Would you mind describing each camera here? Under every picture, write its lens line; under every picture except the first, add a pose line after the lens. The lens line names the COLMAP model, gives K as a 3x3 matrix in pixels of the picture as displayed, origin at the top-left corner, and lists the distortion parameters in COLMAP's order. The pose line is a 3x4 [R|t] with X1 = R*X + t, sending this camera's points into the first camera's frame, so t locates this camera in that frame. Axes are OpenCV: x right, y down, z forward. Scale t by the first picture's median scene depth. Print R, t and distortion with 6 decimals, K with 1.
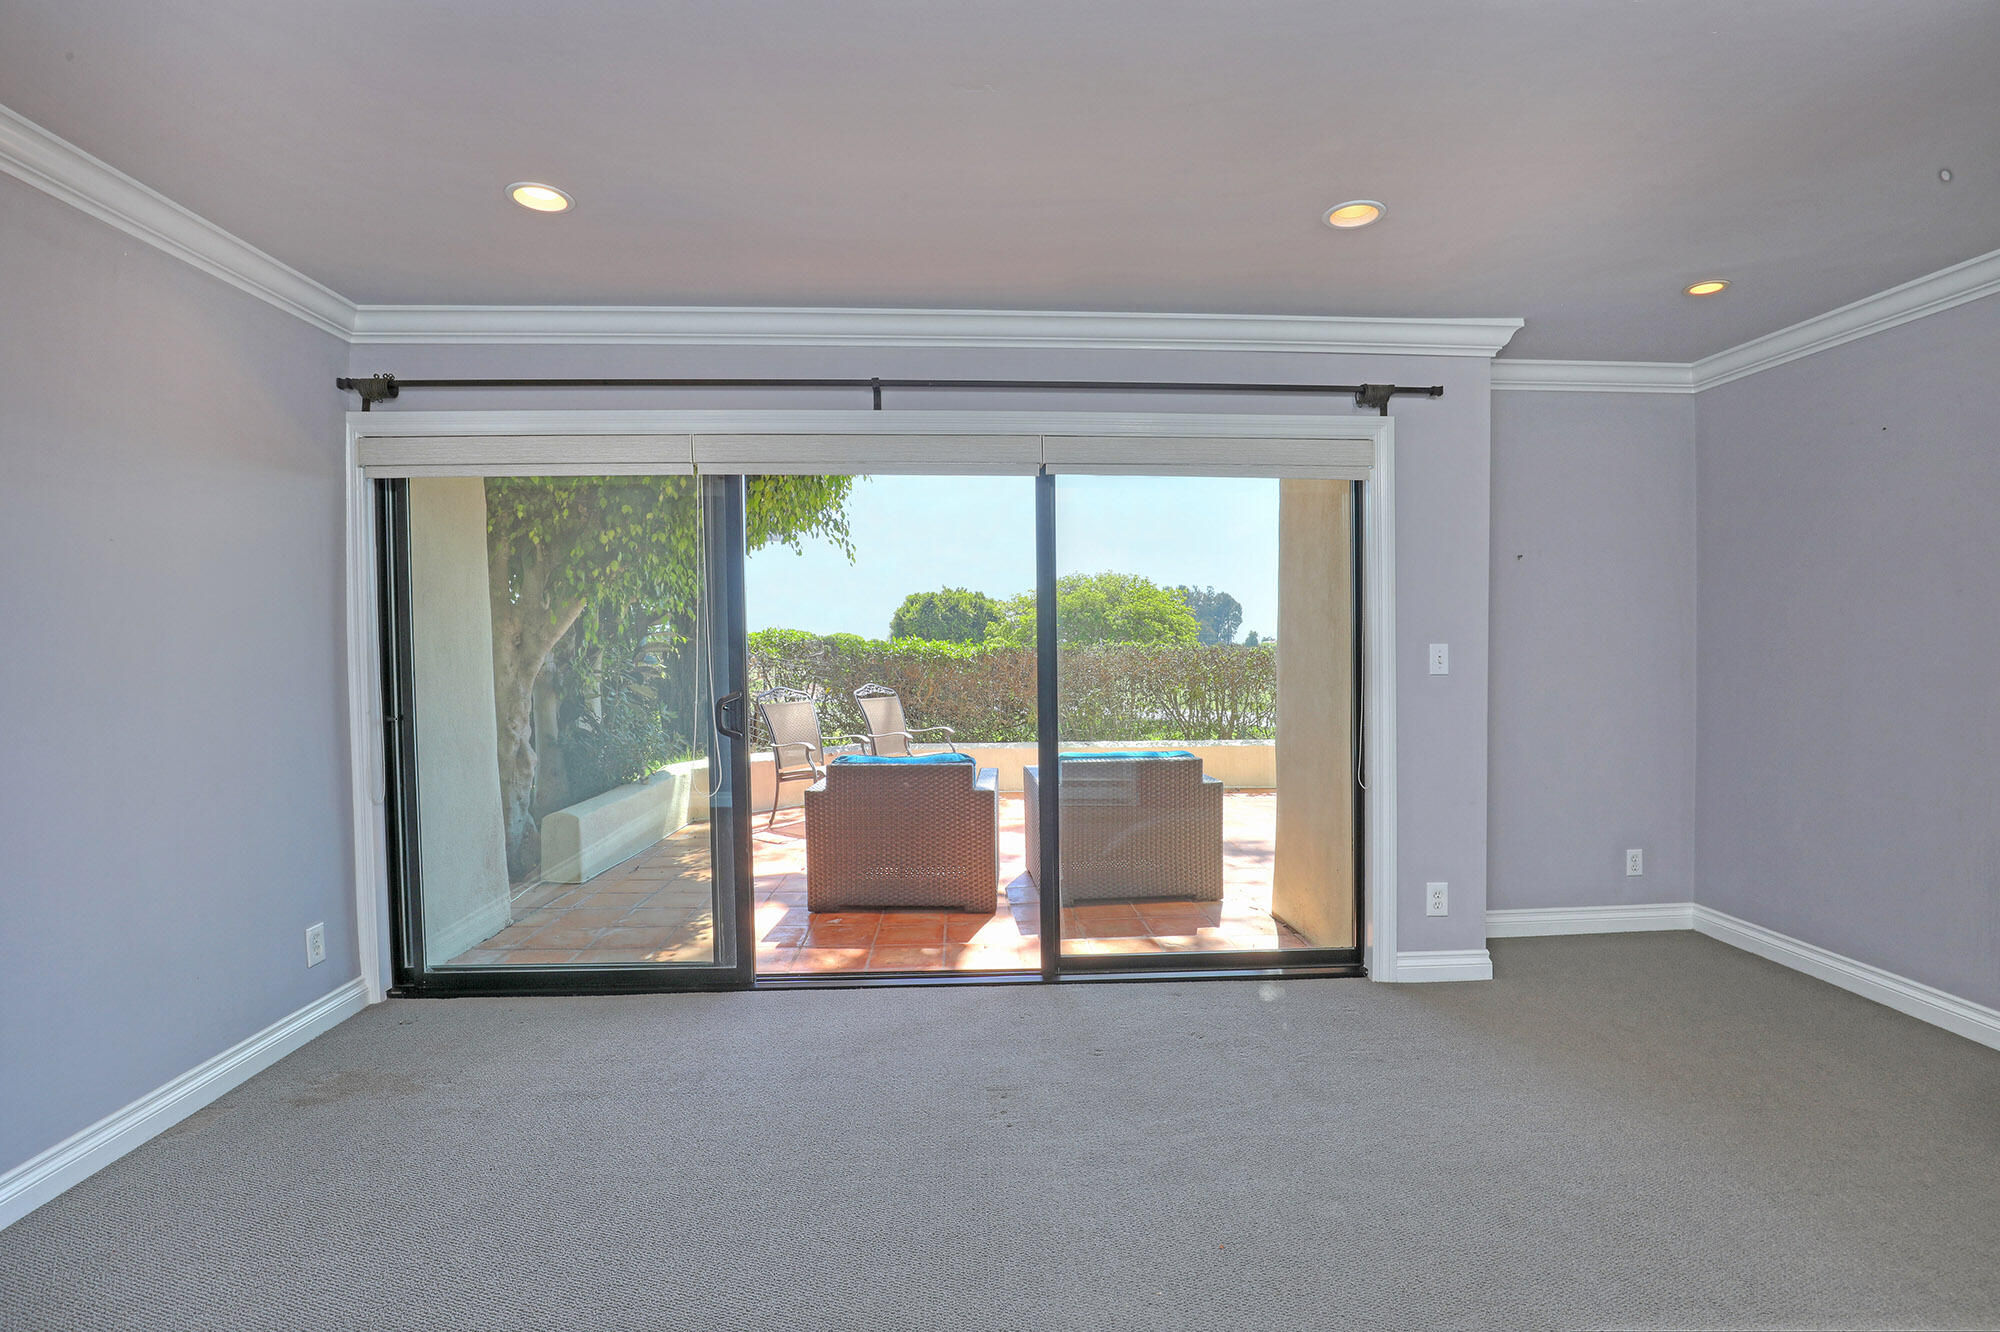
lens RADIAL K [[940.0, 0, 1000.0], [0, 940.0, 666.0], [0, 0, 1]] dist [-0.032618, -0.000218]
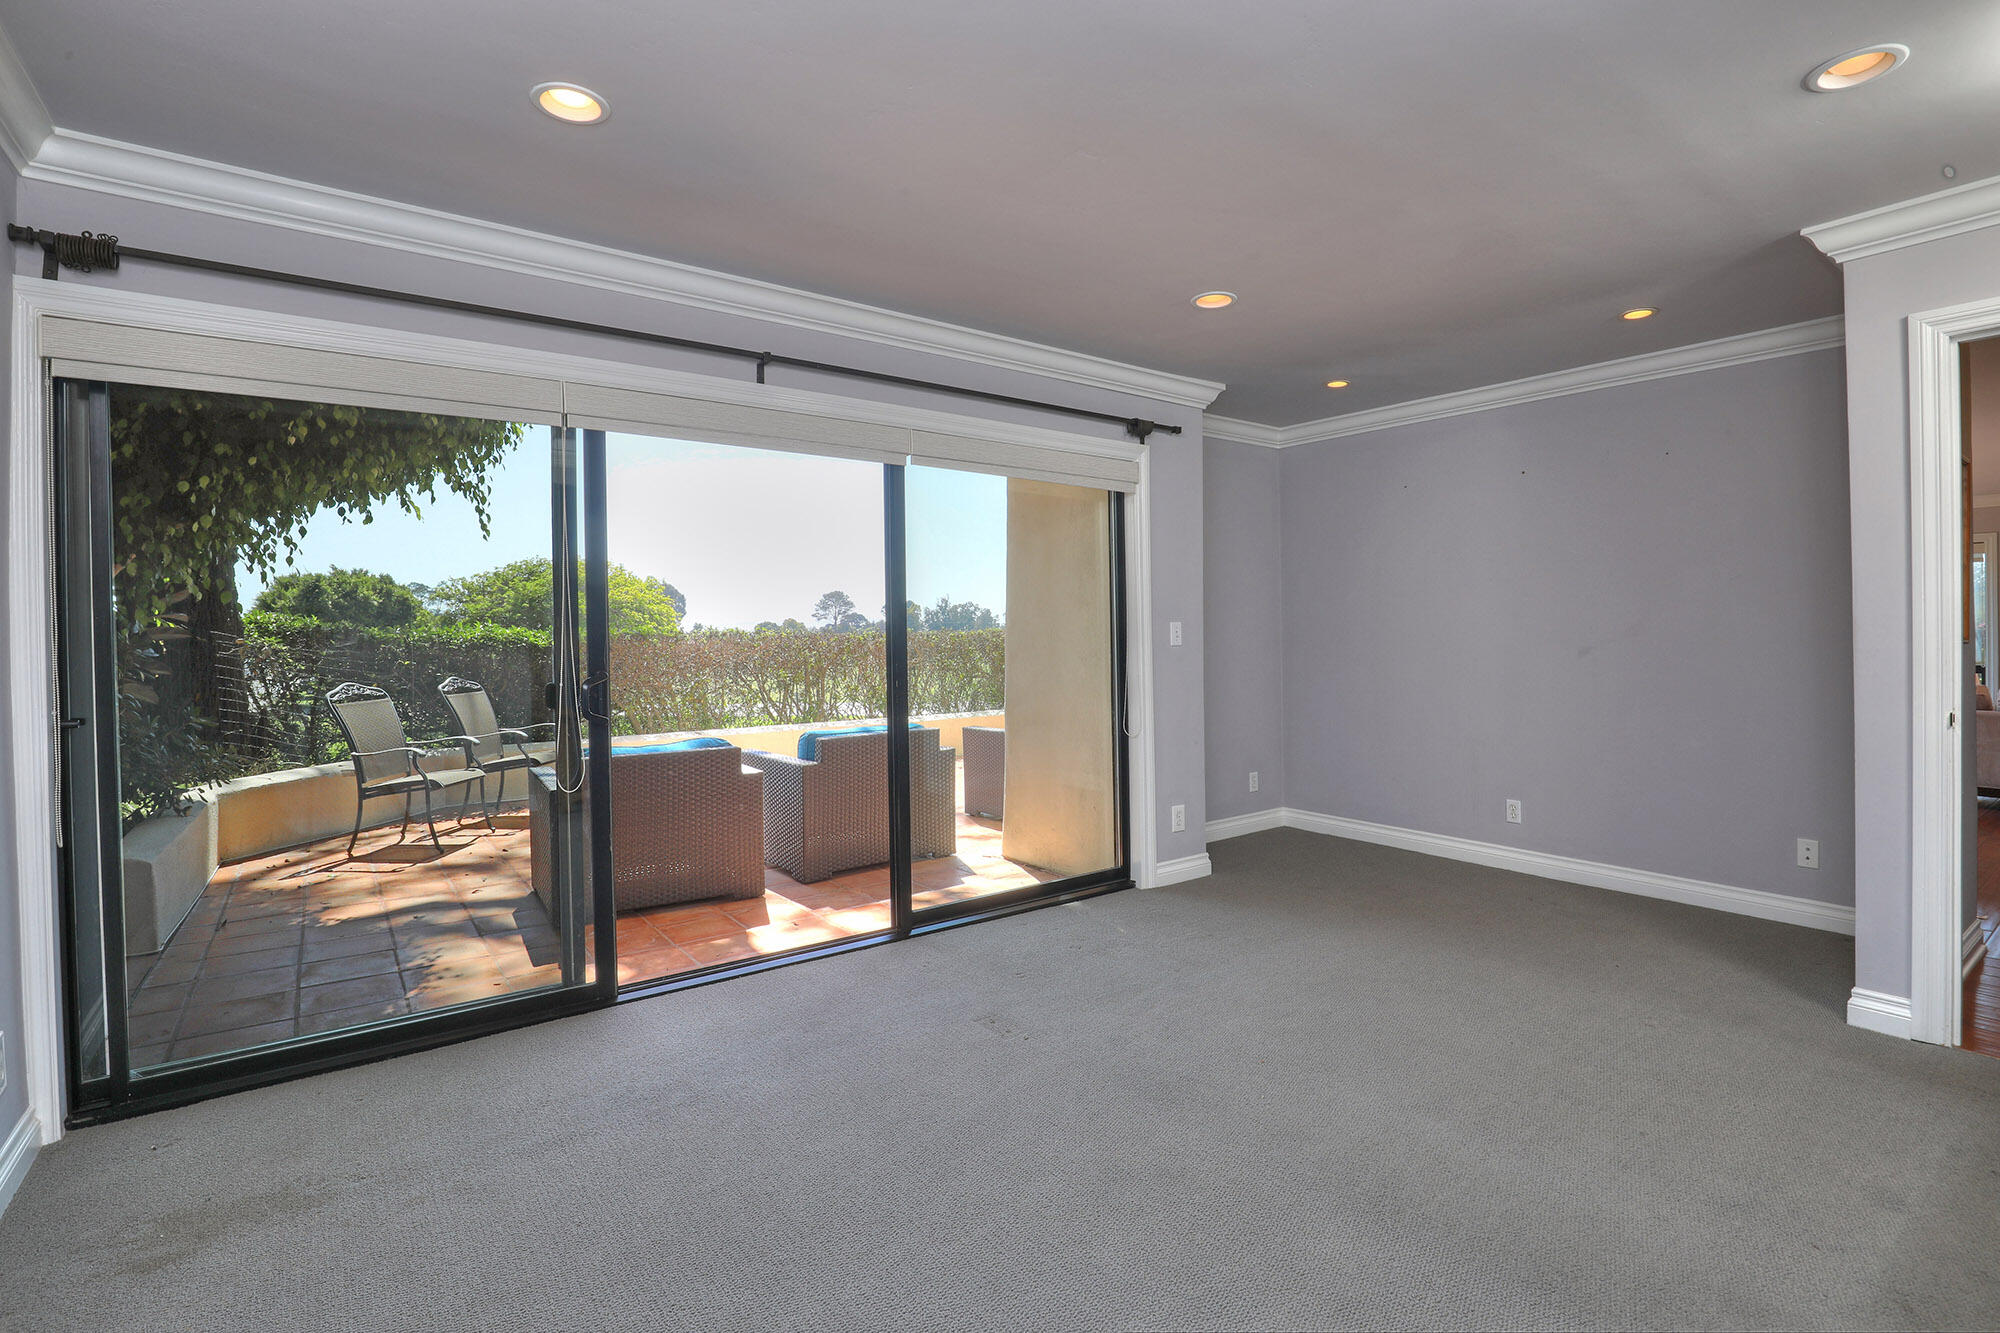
lens RADIAL K [[946.5, 0, 1007.6], [0, 946.5, 636.6], [0, 0, 1]] dist [-0.028487, -0.000018]
pose [[0.827381, -0.004190, 0.561626, -0.416932], [0.017846, 0.999663, -0.018832, 0.015191], [-0.561358, 0.025604, 0.827177, 0.032035]]
